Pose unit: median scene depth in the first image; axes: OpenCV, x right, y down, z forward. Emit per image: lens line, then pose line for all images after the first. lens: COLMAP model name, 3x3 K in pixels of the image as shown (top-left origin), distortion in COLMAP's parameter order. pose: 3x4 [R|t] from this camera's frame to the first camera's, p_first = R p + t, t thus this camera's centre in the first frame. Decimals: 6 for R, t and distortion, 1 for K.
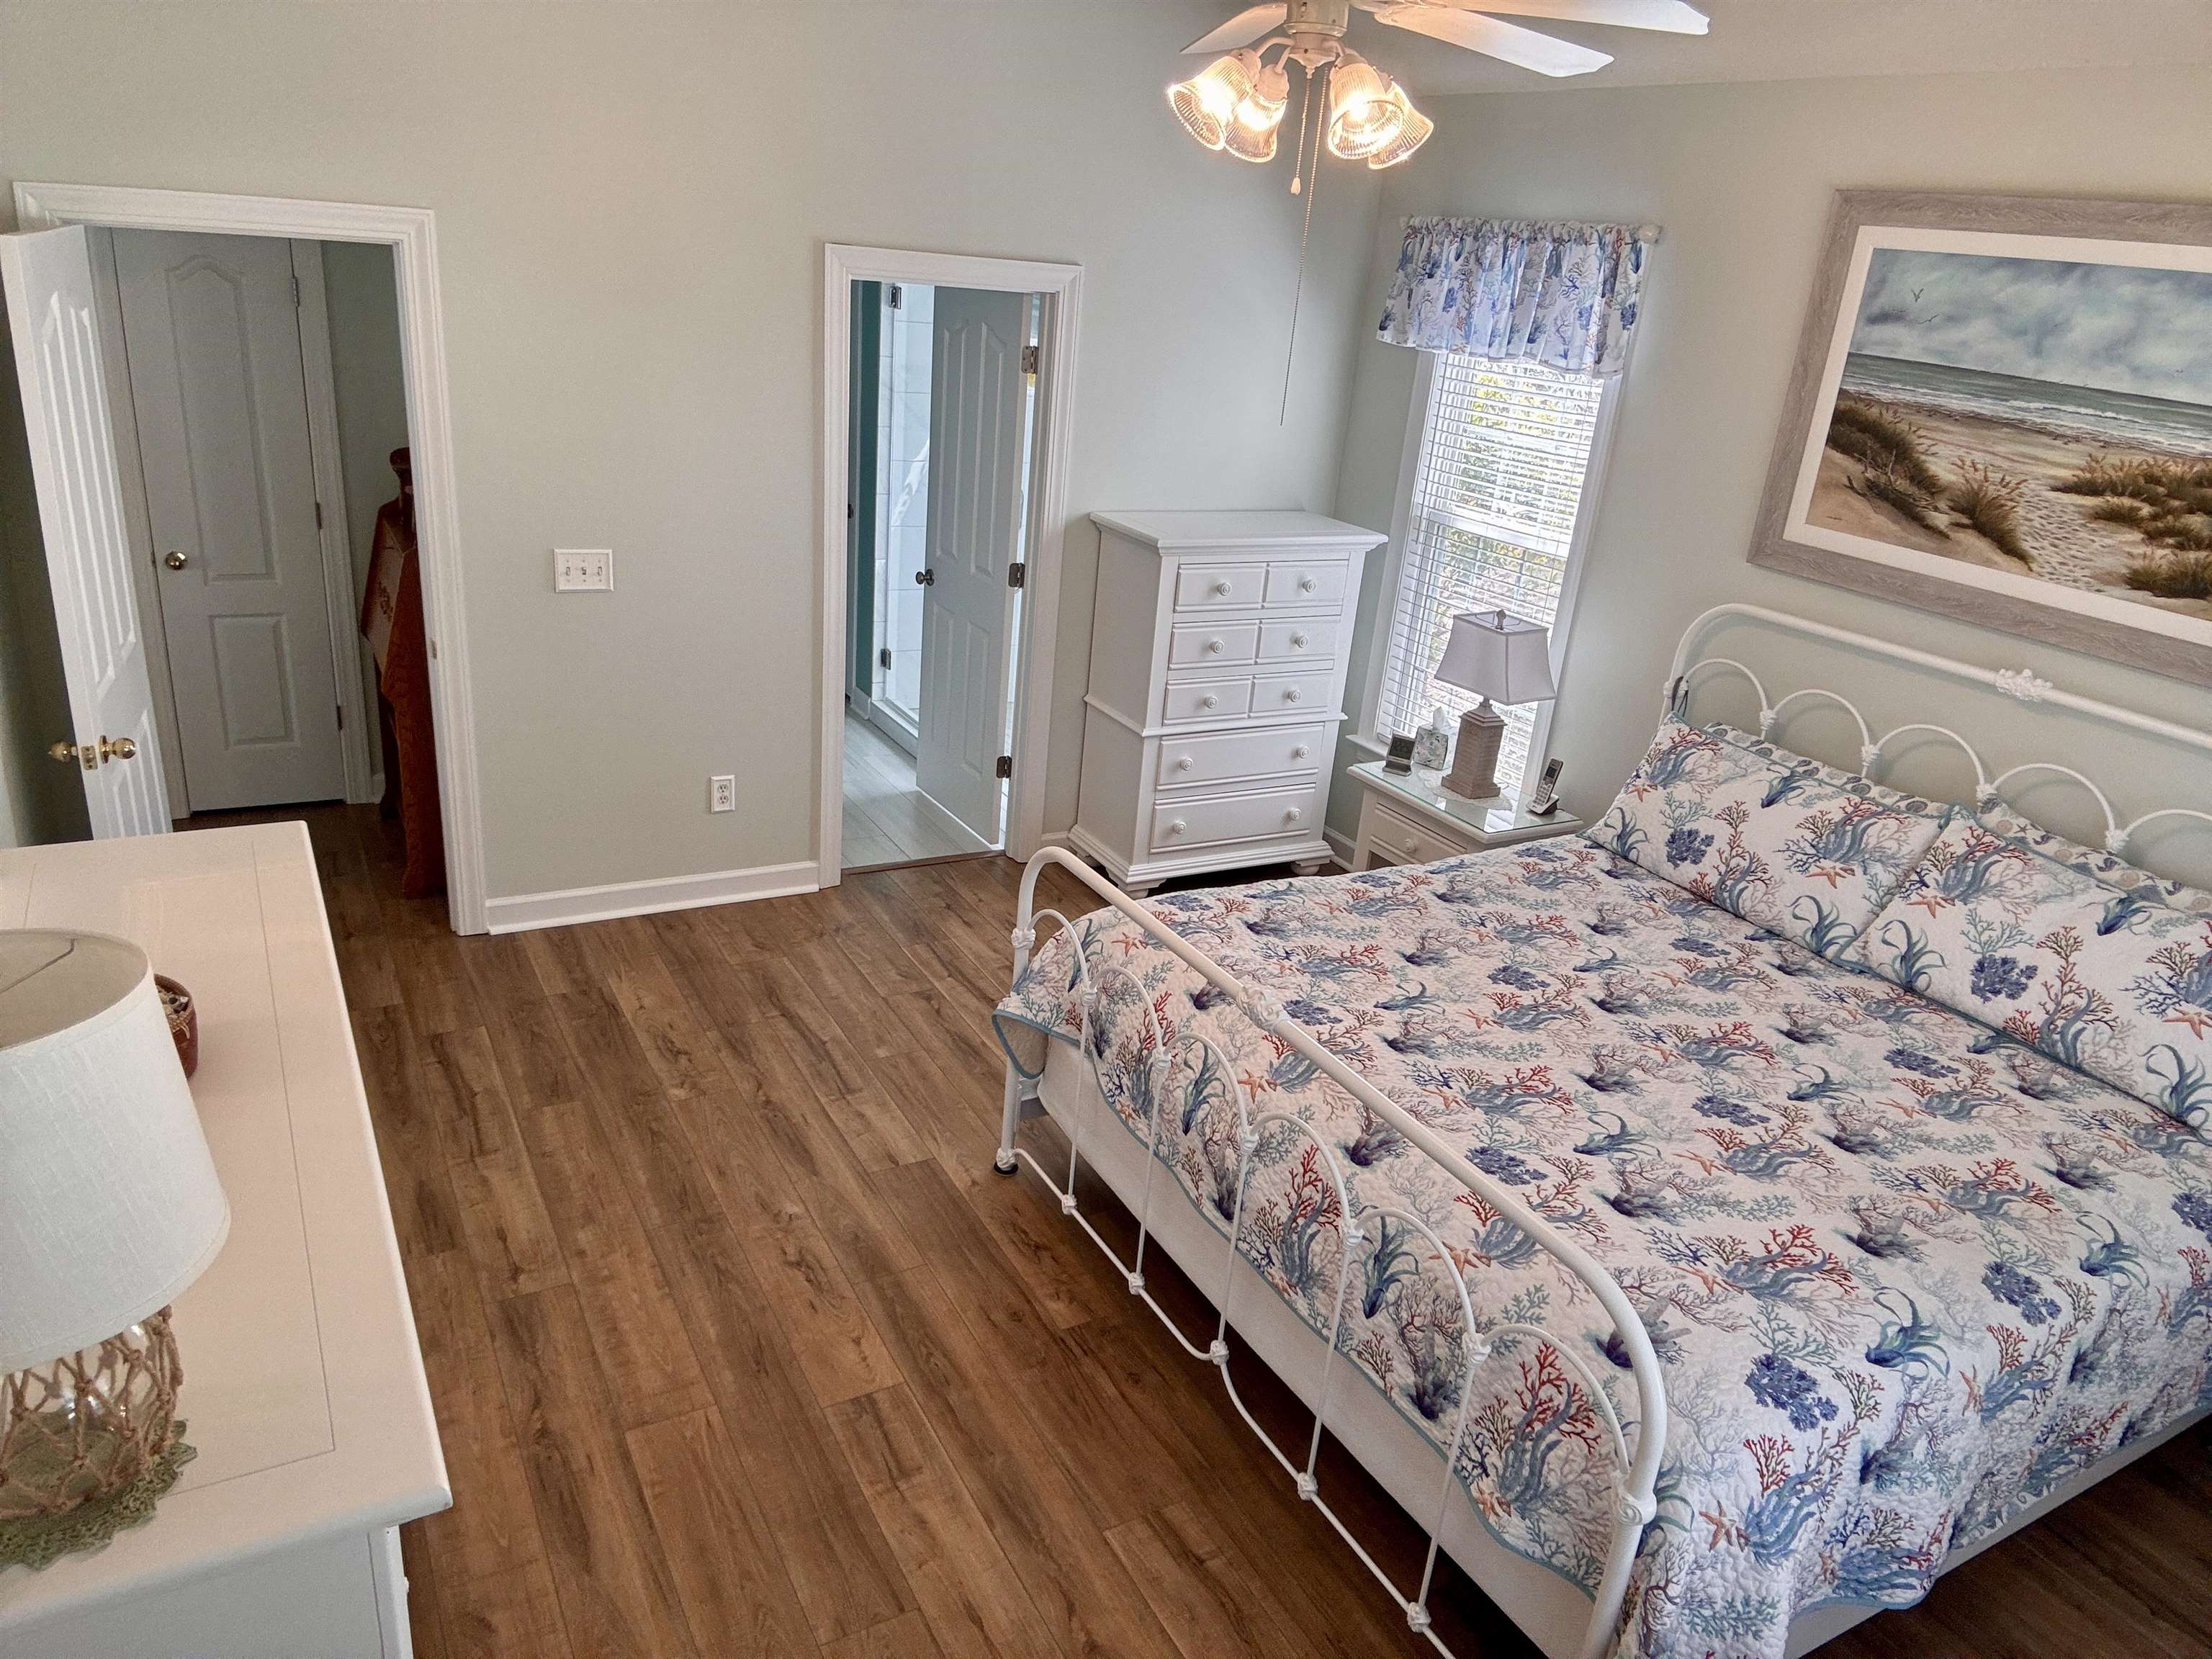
lens RADIAL K [[1511.0, 0, 1104.5], [0, 1511.0, 820.8], [0, 0, 1]] dist [0.000596, -0.002270]
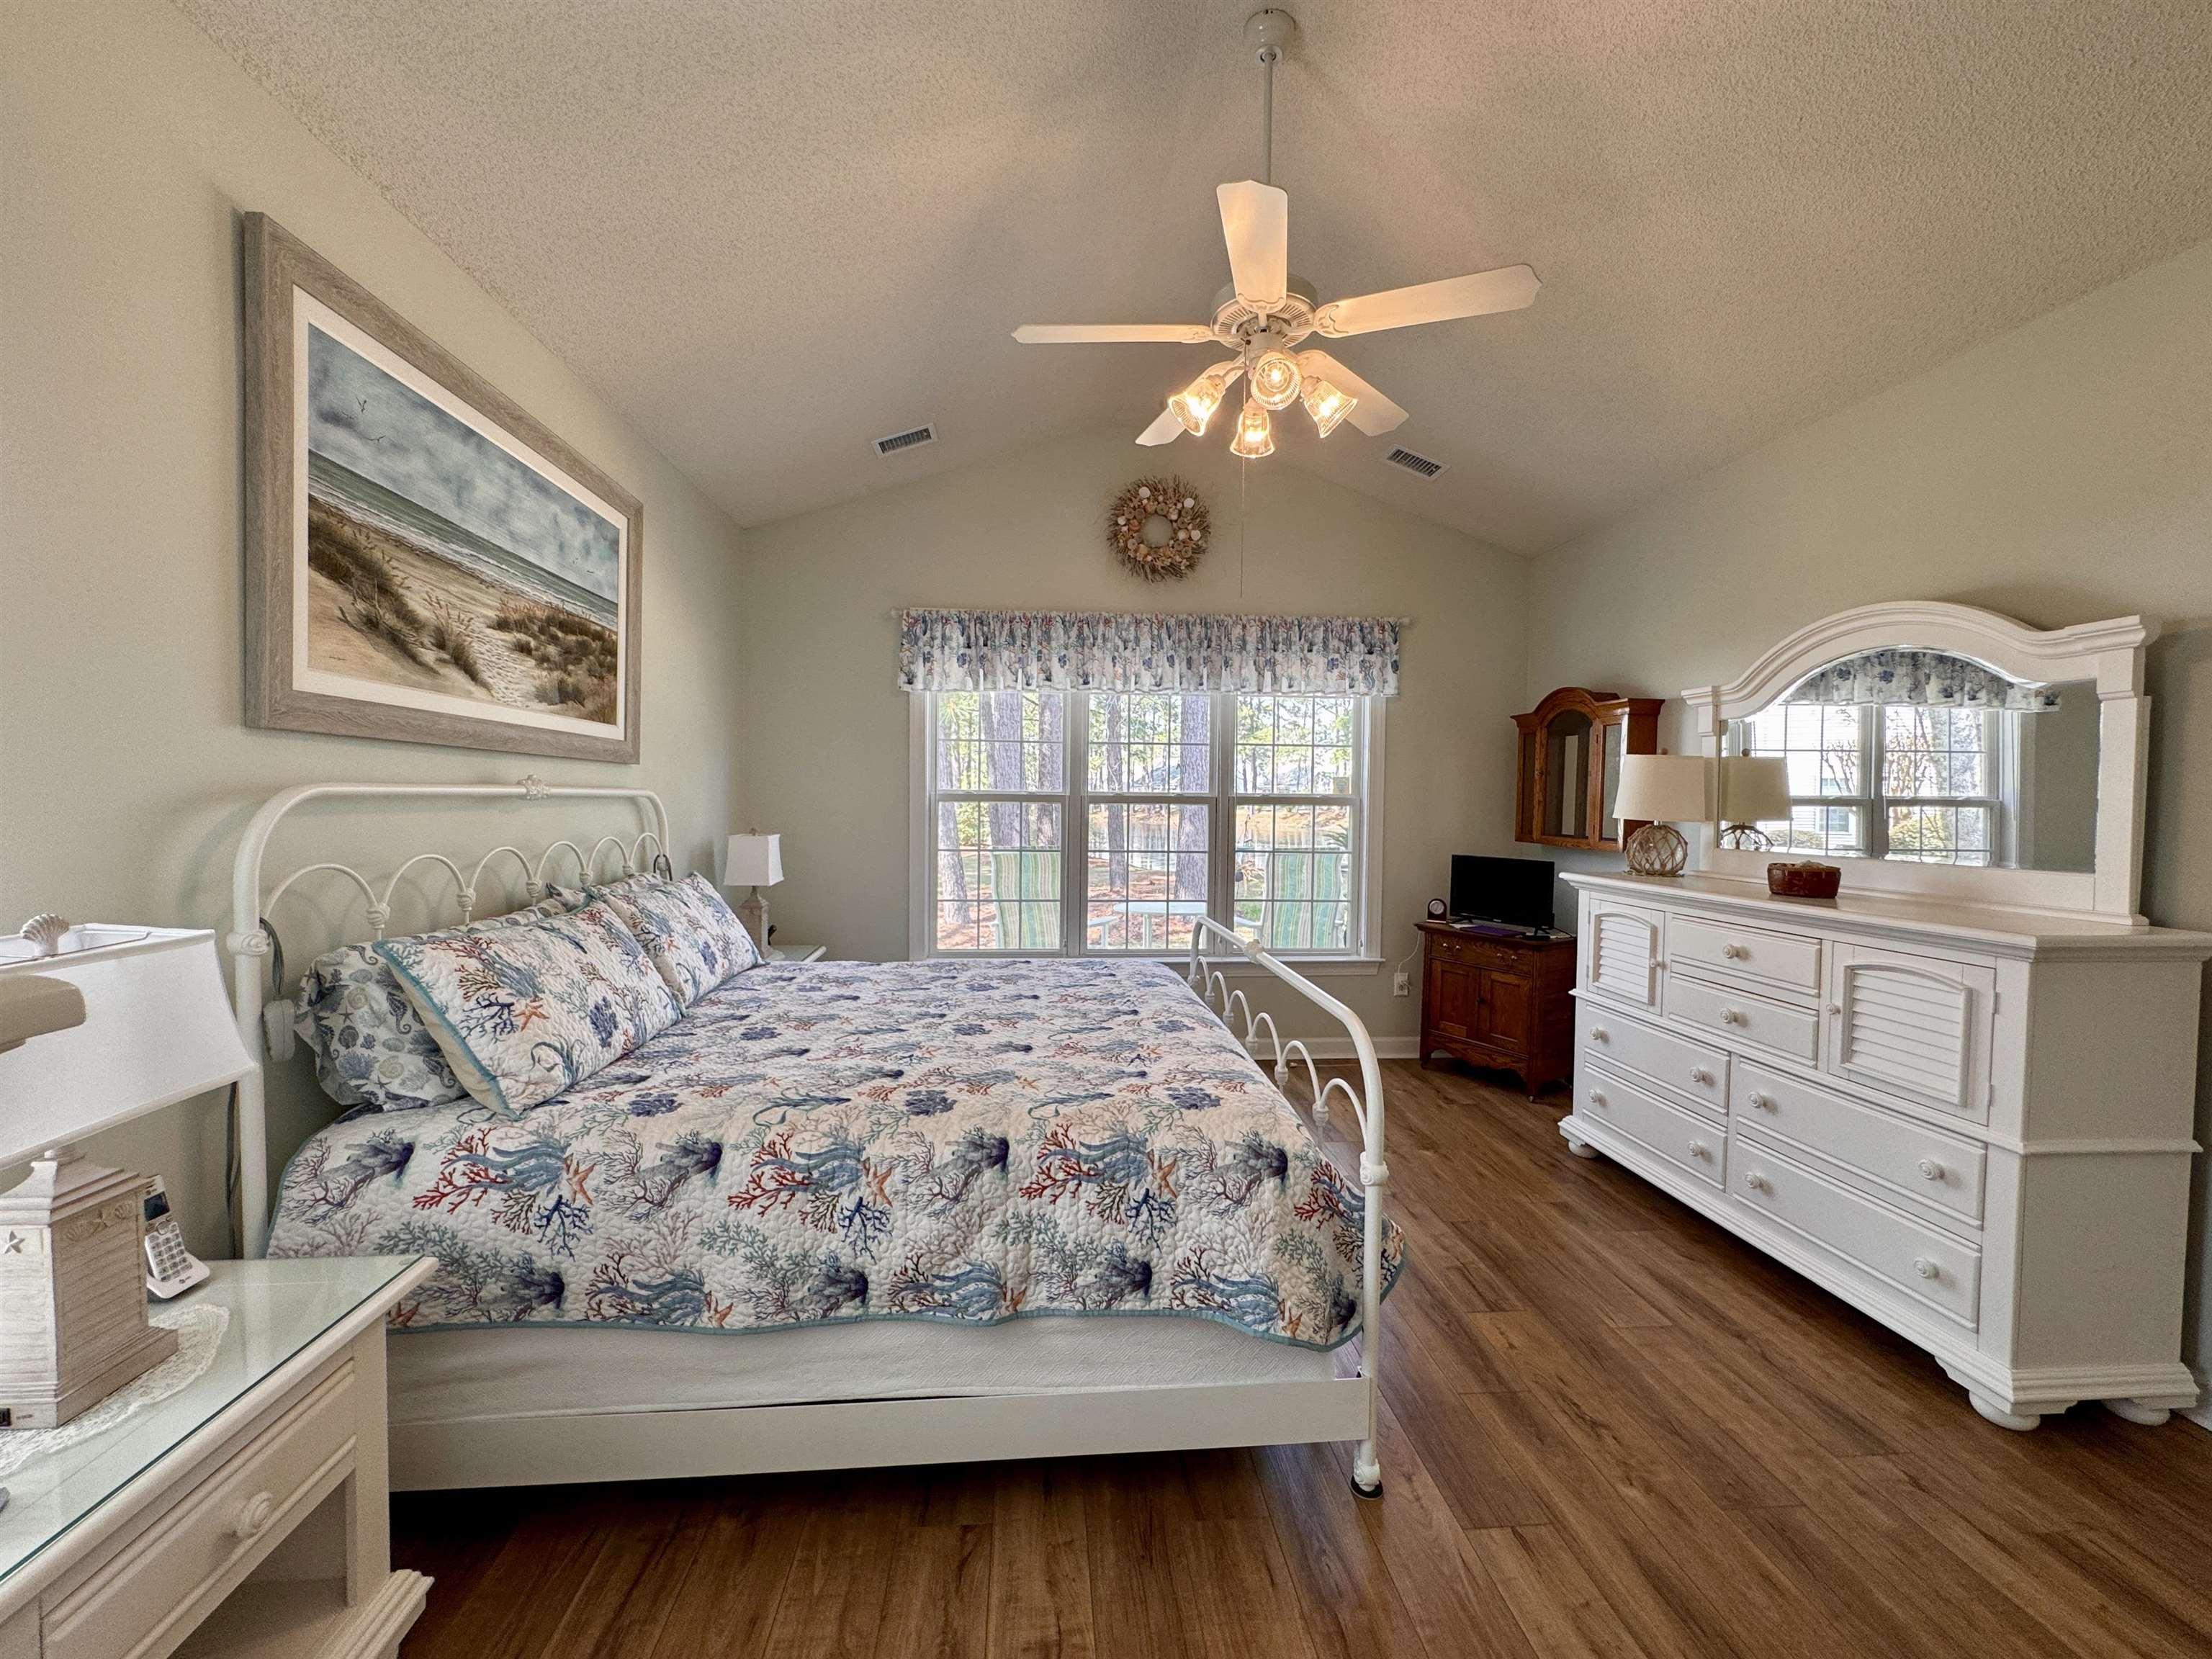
lens RADIAL K [[890.5, 0, 1107.9], [0, 890.5, 834.0], [0, 0, 1]] dist [-0.001392, -0.000195]
pose [[-0.909589, -0.104840, 0.402064, -0.098284], [0.070583, 0.914594, 0.398165, -0.293609], [-0.409469, 0.390545, -0.824506, 1.345037]]
